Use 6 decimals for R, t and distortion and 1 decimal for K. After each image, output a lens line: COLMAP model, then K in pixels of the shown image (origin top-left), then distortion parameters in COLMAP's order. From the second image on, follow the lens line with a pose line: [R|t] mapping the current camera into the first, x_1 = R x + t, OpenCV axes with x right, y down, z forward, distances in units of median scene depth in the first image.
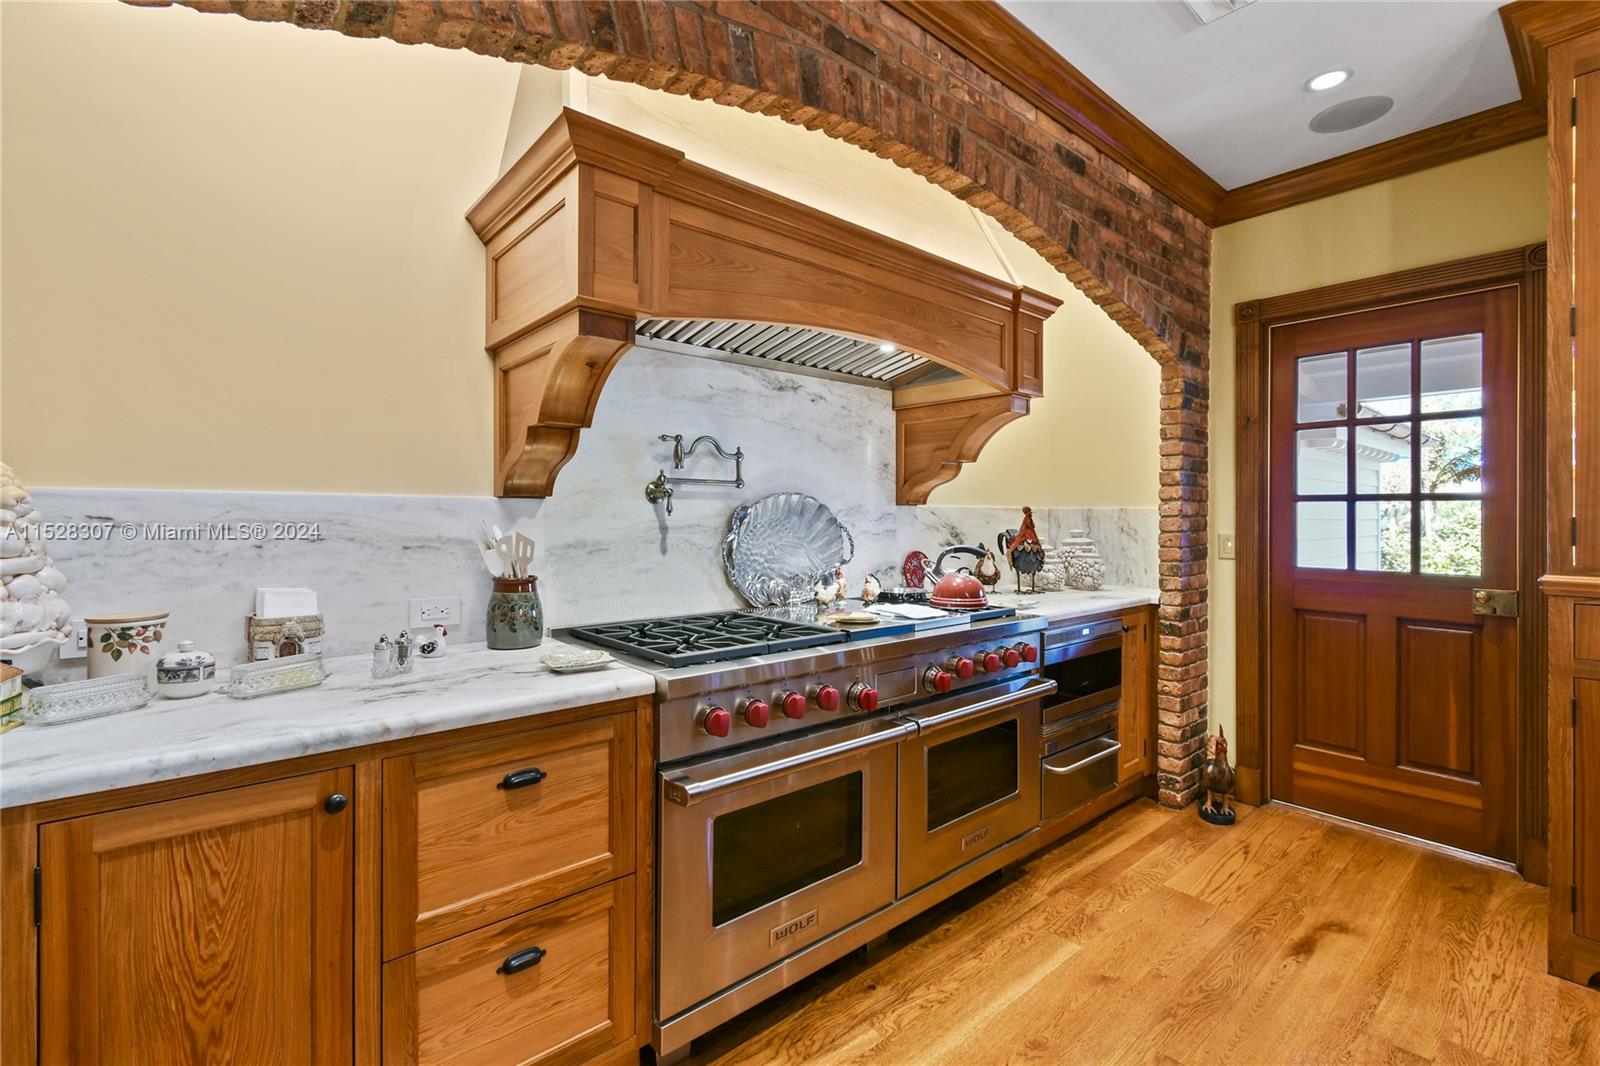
lens RADIAL K [[712.2, 0, 795.6], [0, 712.2, 520.9], [0, 0, 1]] dist [0.005308, -0.004337]
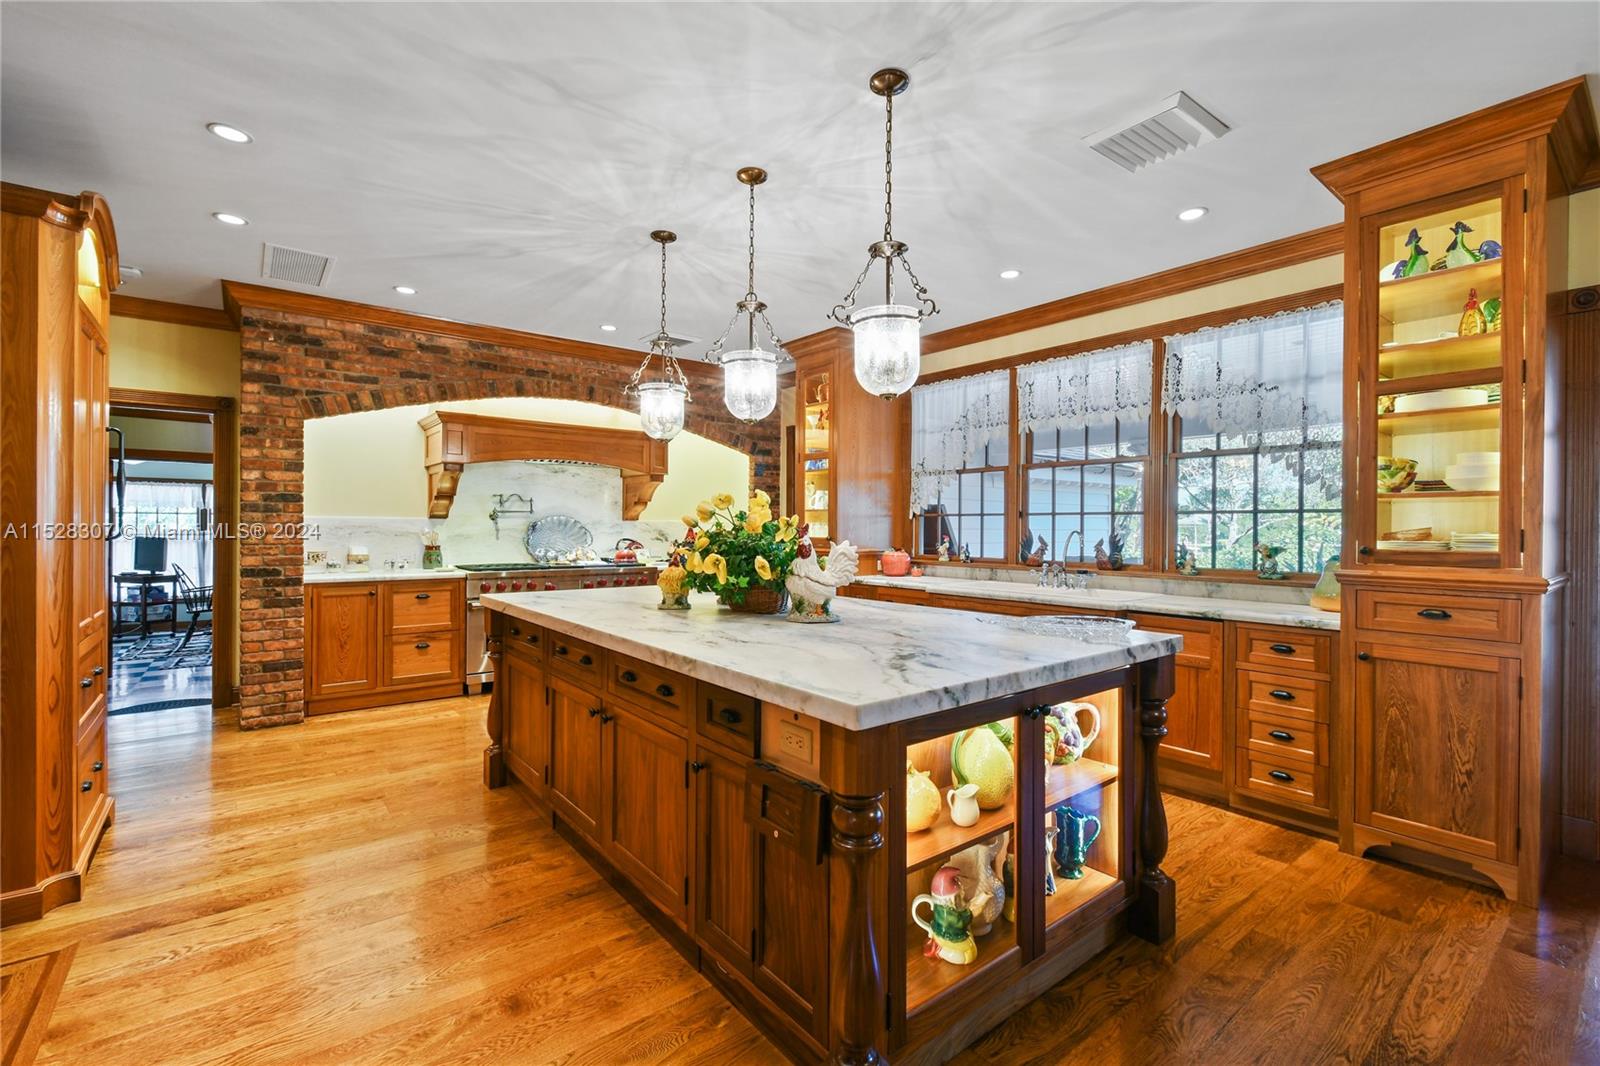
lens RADIAL K [[712.2, 0, 807.4], [0, 712.2, 533.2], [0, 0, 1]] dist [0.005308, -0.004337]
pose [[0.999556, 0.002132, -0.029719, 1.217270], [-0.002053, 0.999994, 0.002684, 0.015841], [0.029724, -0.002622, 0.999555, -1.862580]]
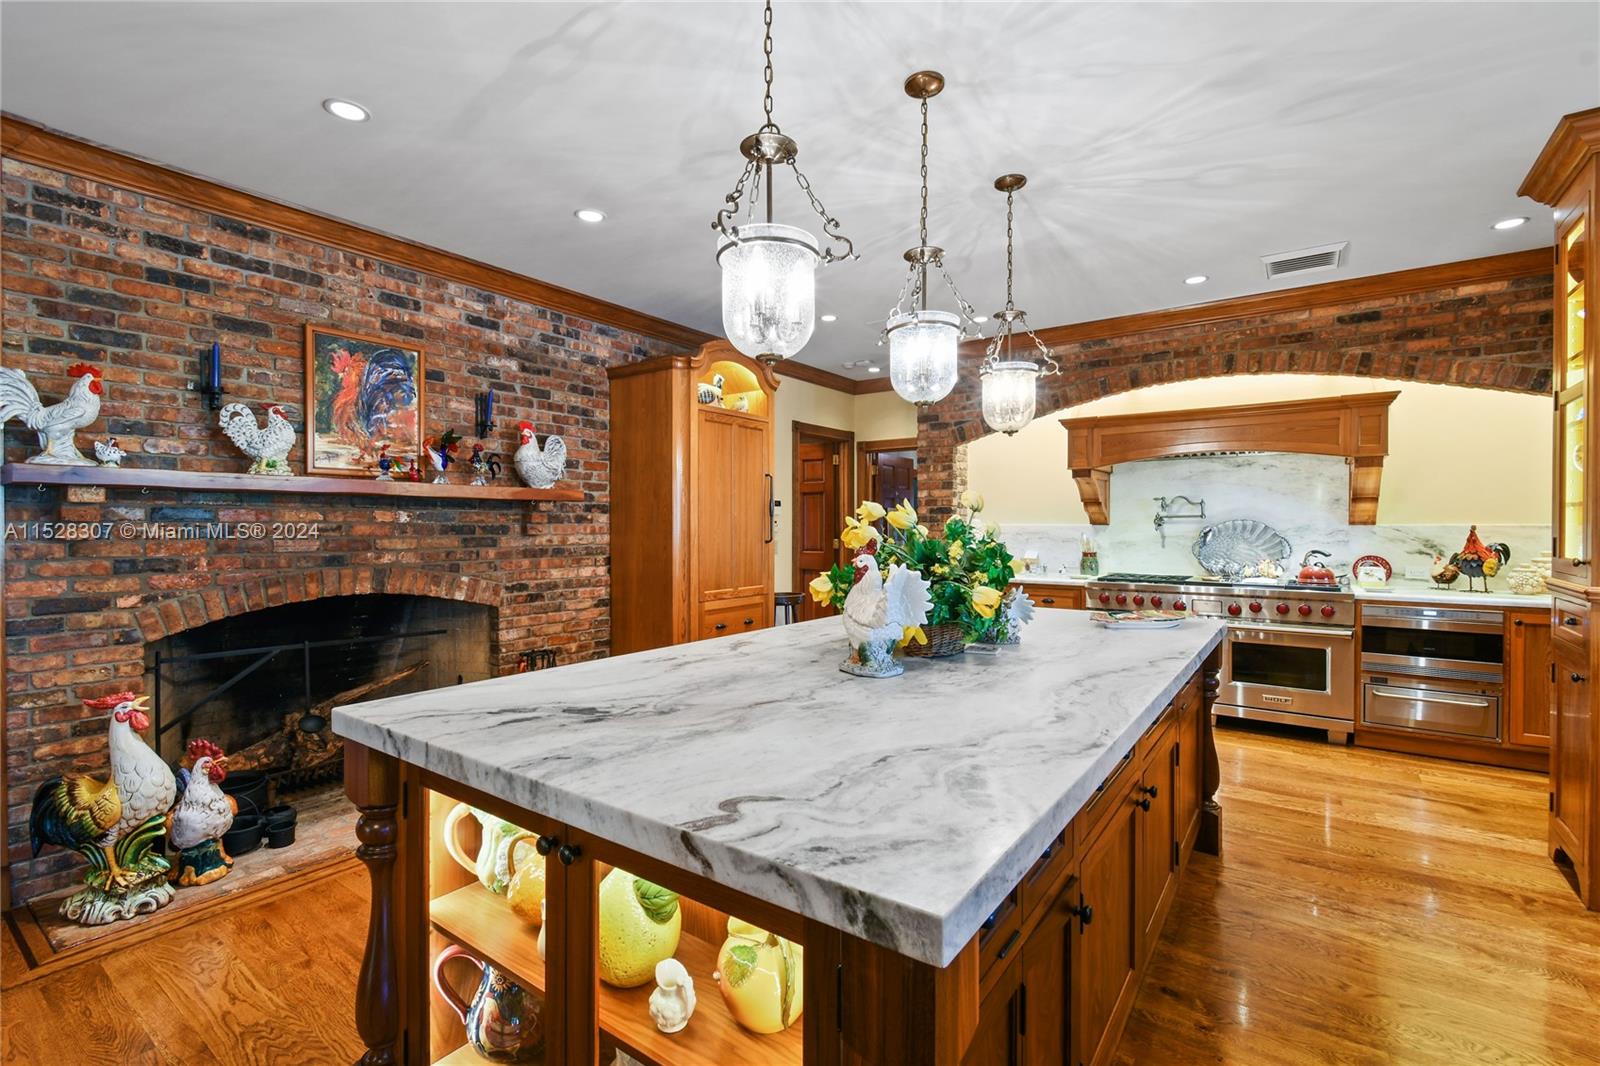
lens RADIAL K [[712.2, 0, 809.8], [0, 712.2, 526.5], [0, 0, 1]] dist [0.005308, -0.004337]
pose [[0.240936, -0.001915, -0.970539, 2.136866], [-0.003763, 0.999989, -0.002907, -0.015143], [0.970534, 0.004352, 0.240926, -0.808392]]
